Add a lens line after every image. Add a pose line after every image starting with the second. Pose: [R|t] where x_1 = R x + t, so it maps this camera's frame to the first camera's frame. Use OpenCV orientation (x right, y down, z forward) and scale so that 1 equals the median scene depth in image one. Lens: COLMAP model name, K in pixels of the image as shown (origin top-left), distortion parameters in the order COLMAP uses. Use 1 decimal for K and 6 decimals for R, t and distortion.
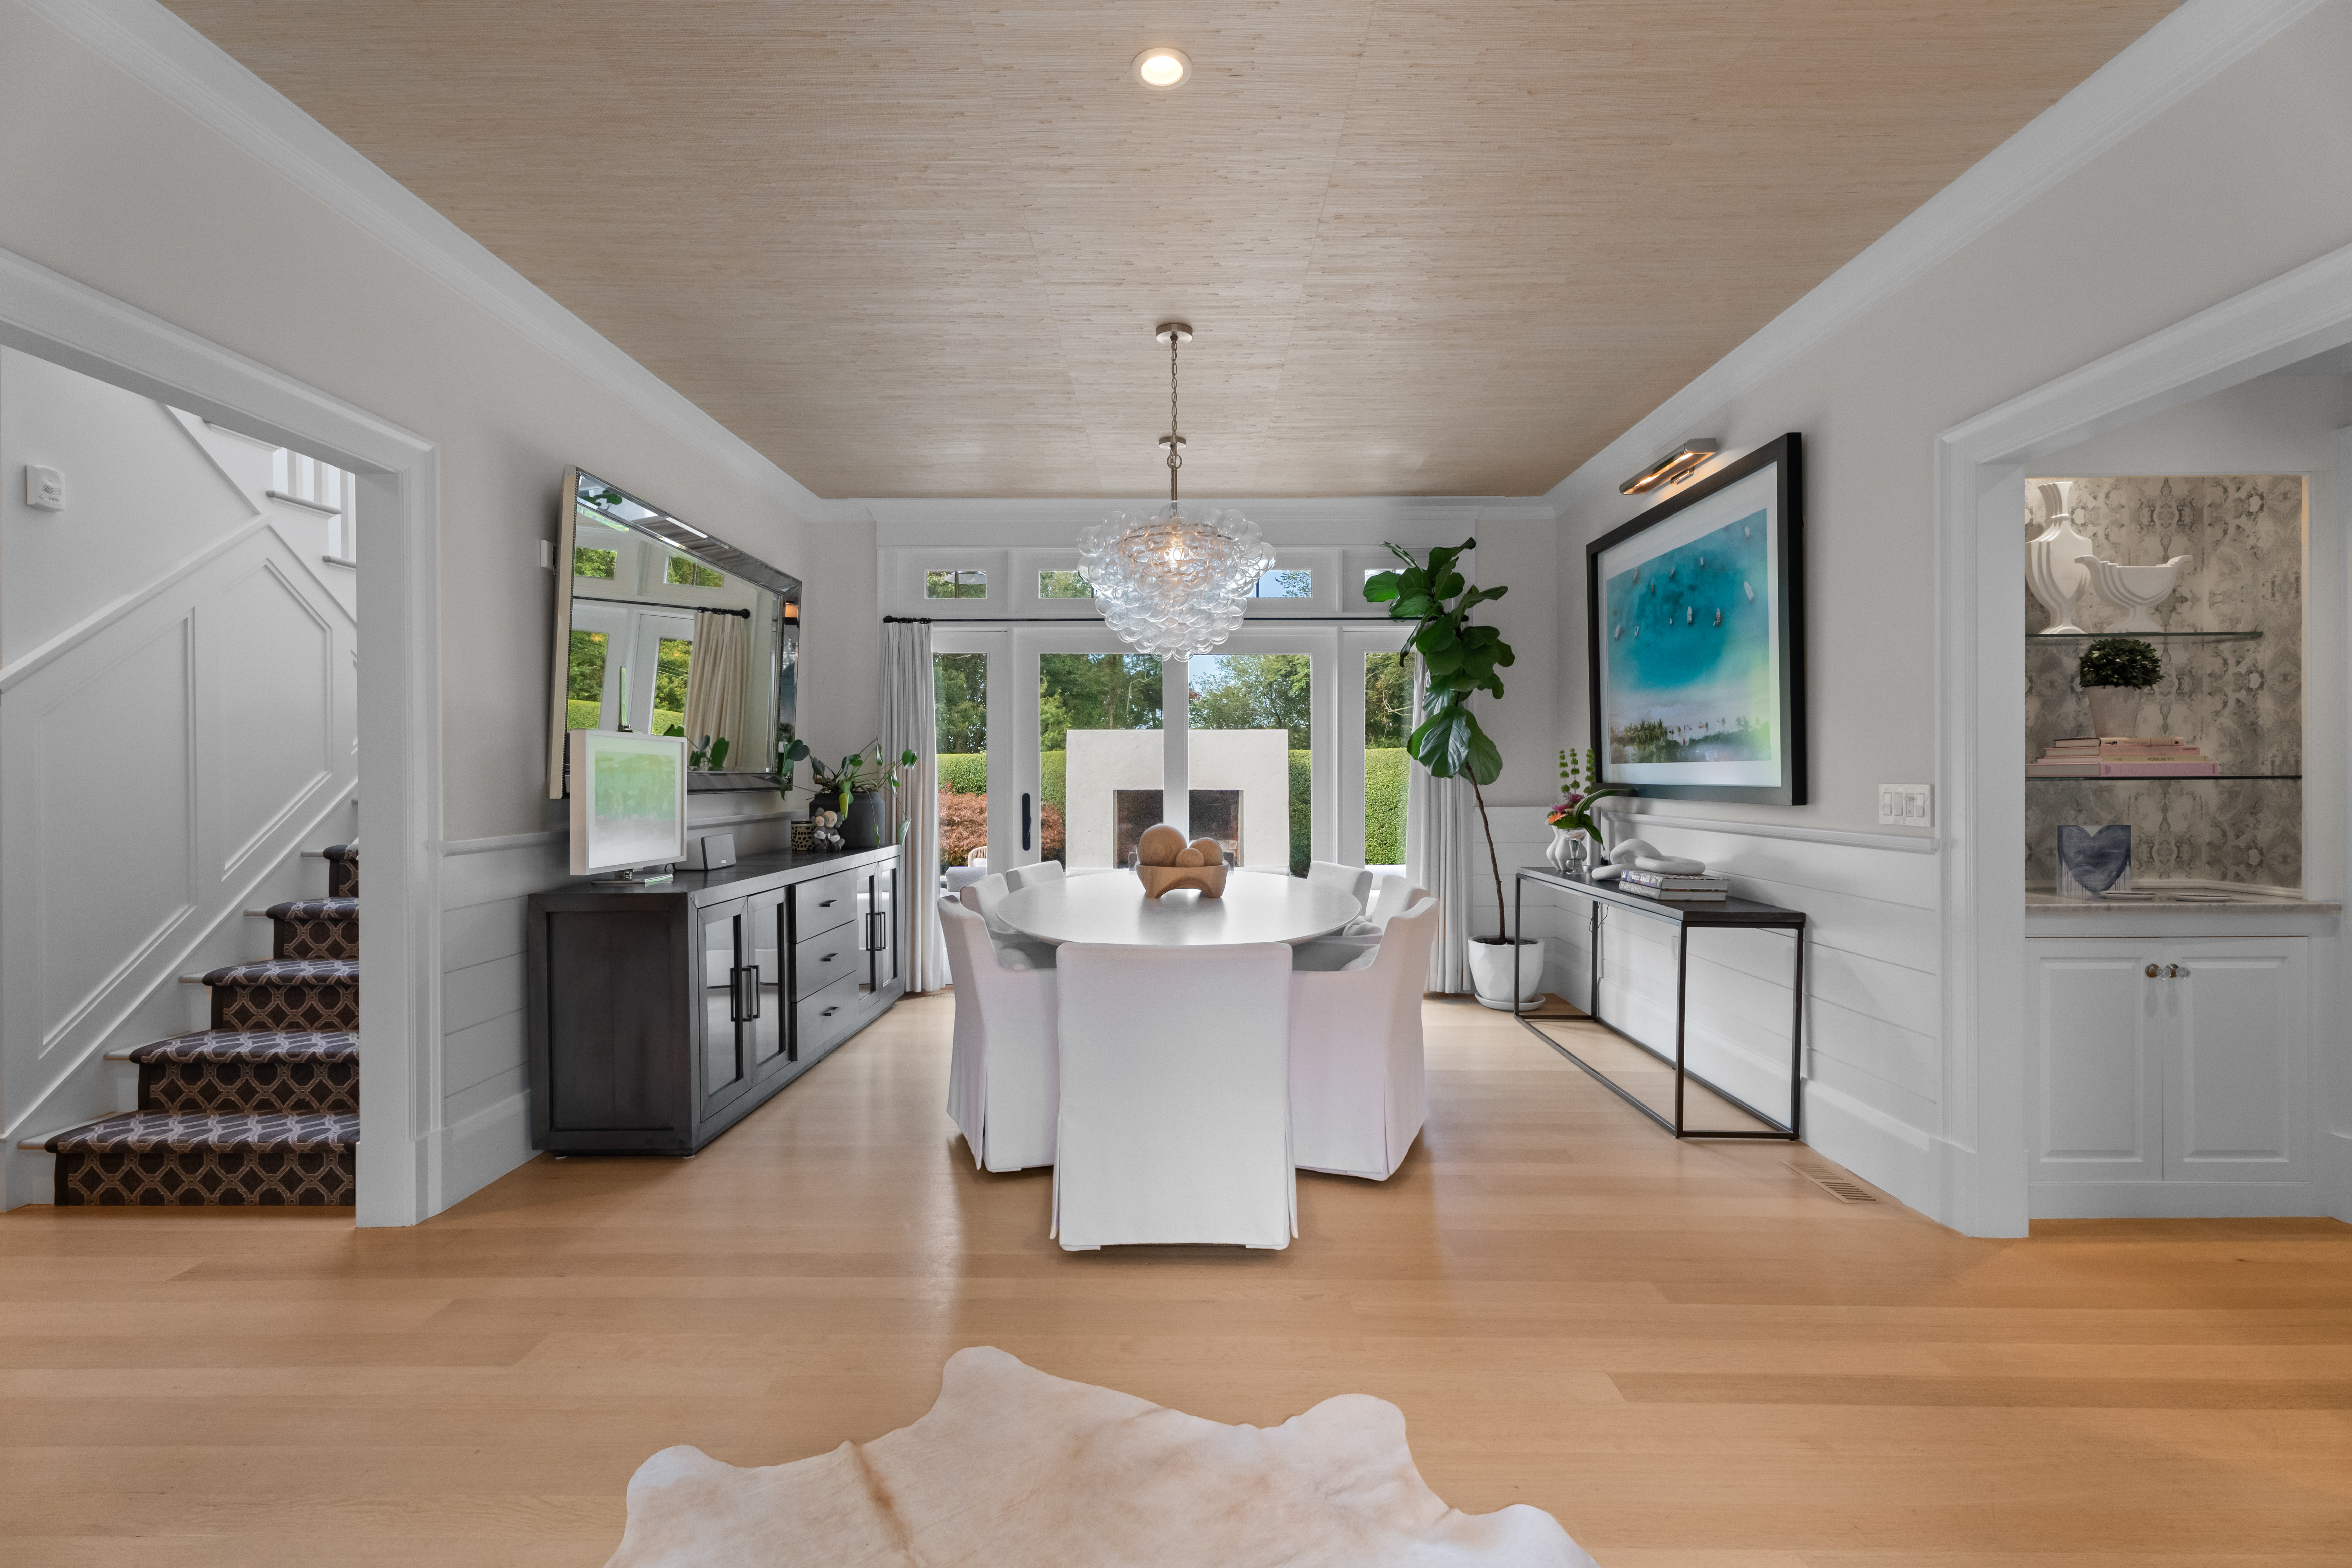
lens RADIAL K [[1051.9, 0, 1174.3], [0, 1051.9, 783.0], [0, 0, 1]] dist [-0.000230, 0.001905]
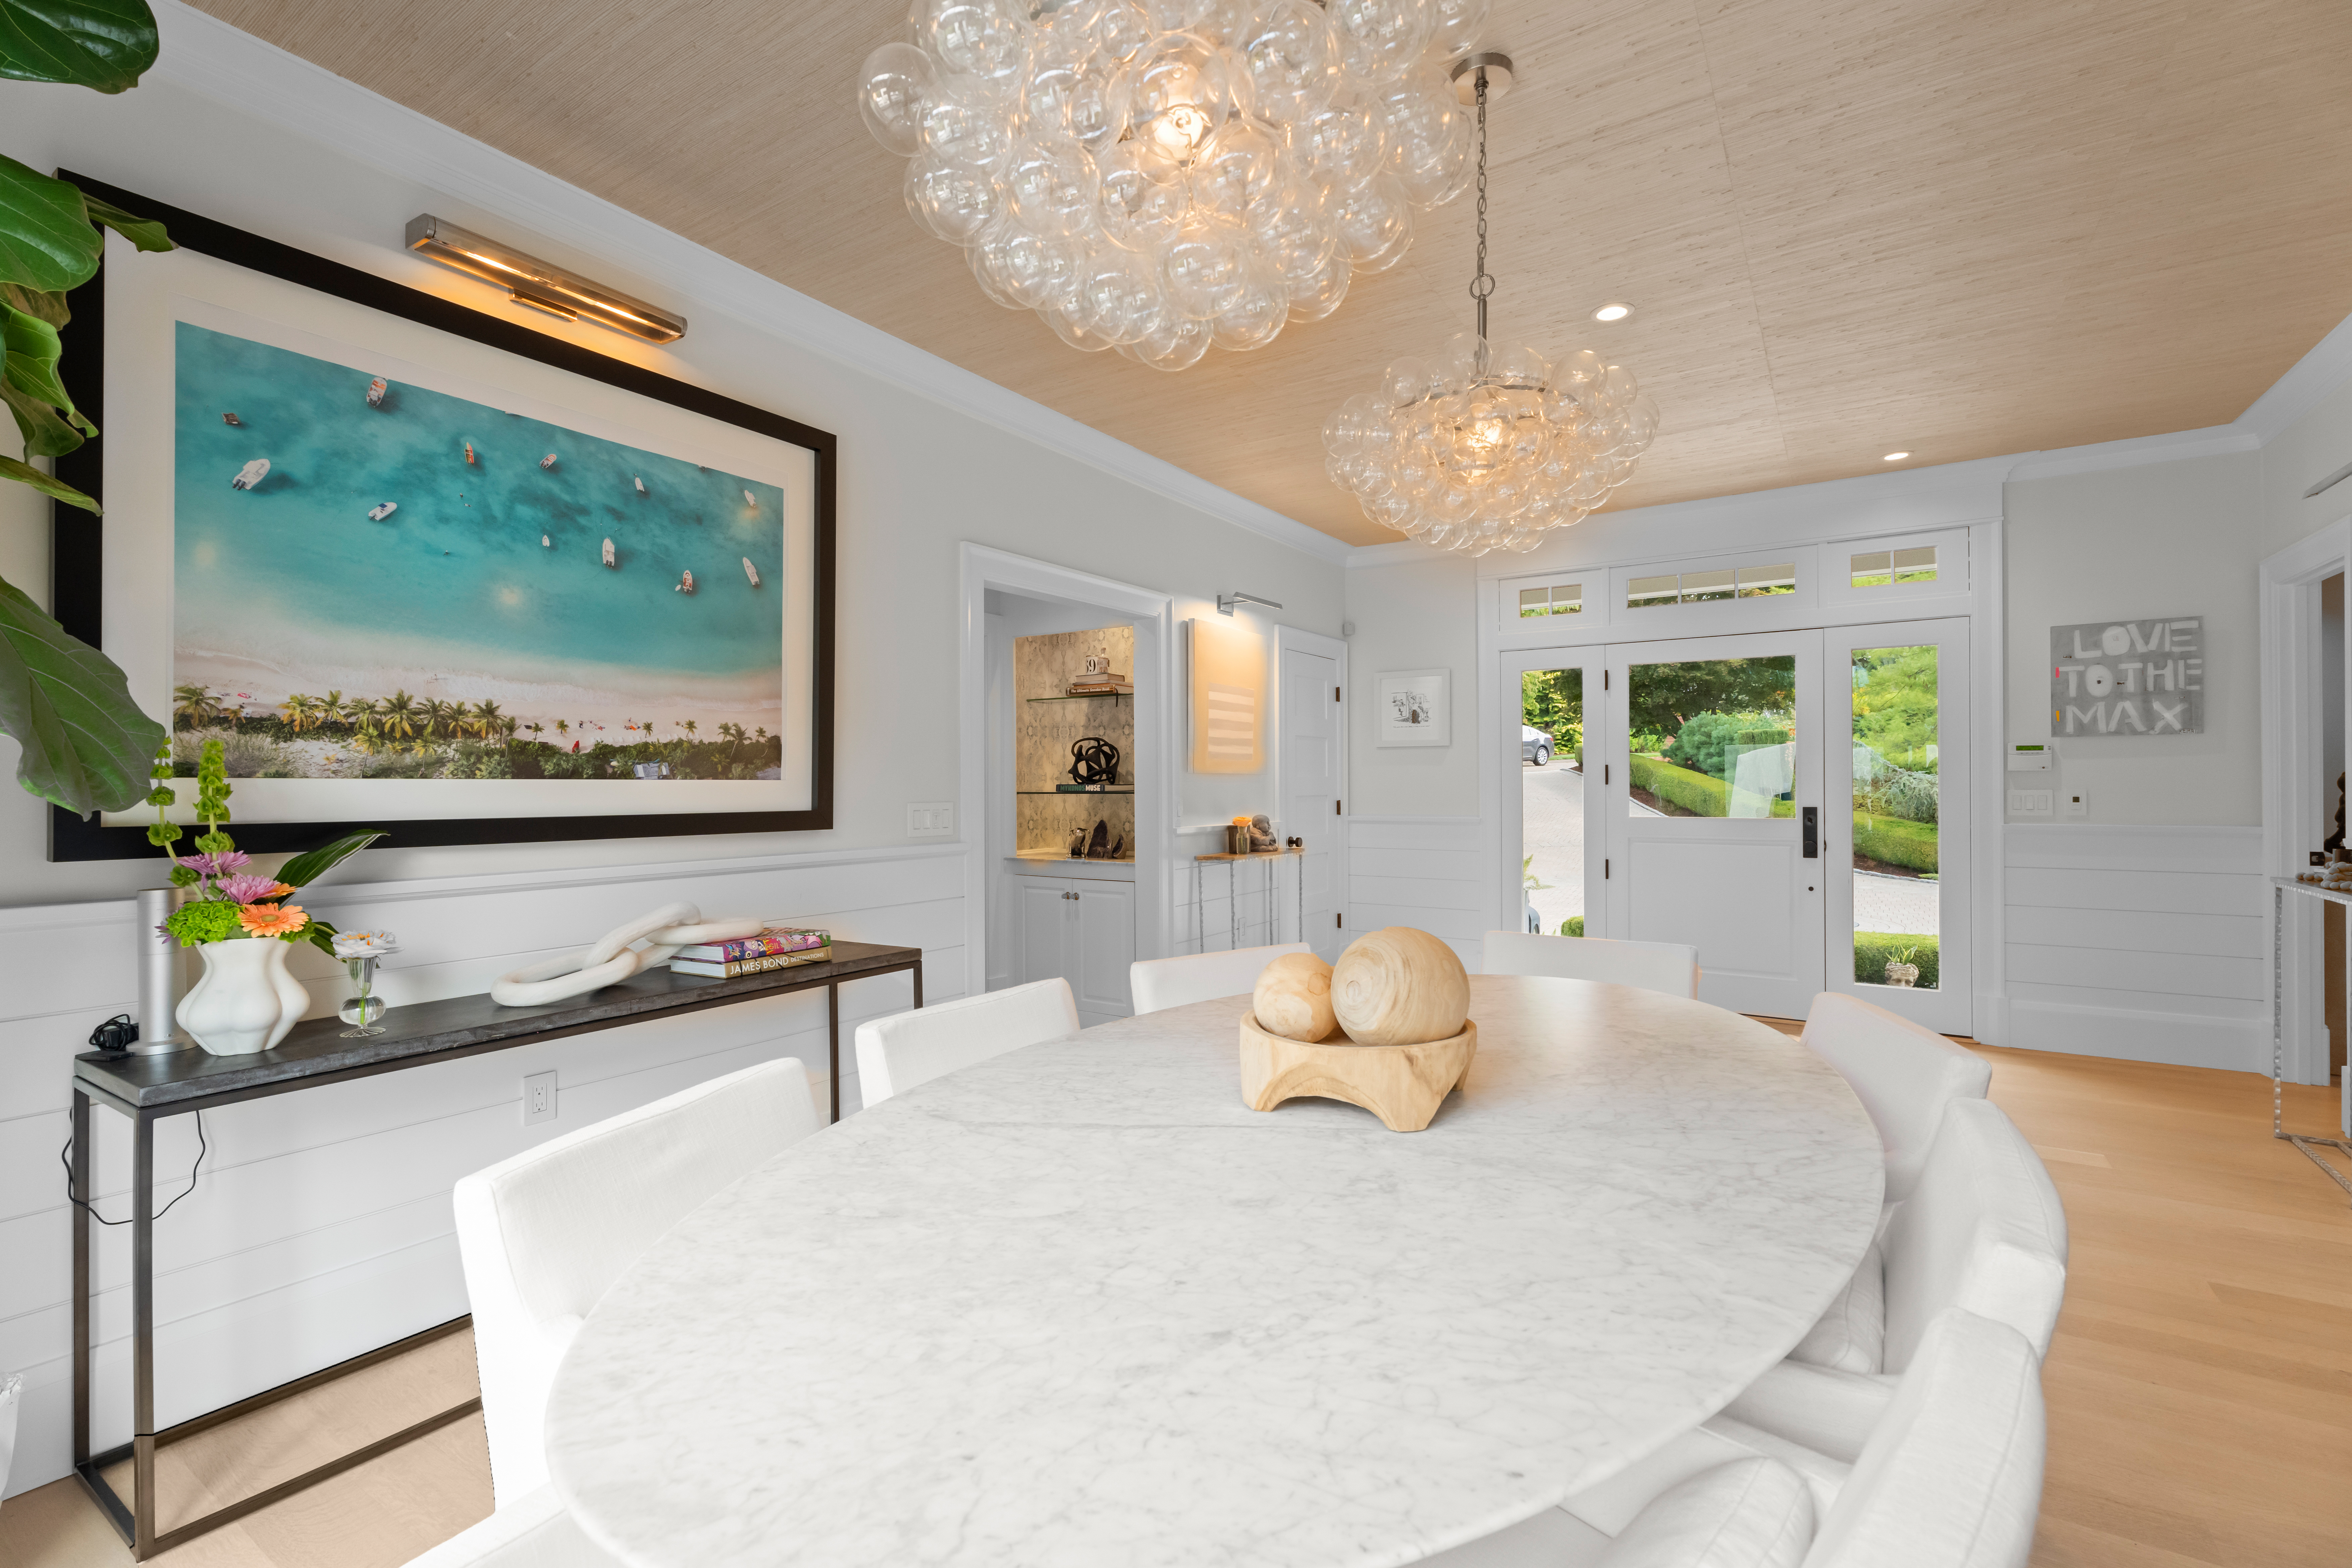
lens RADIAL K [[1051.9, 0, 1174.3], [0, 1051.9, 783.0], [0, 0, 1]] dist [-0.000230, 0.001905]
pose [[-0.844295, 0.009394, 0.535797, -0.190921], [0.009506, 0.999952, -0.002552, -0.017075], [-0.535795, 0.002938, -0.844343, 1.781330]]
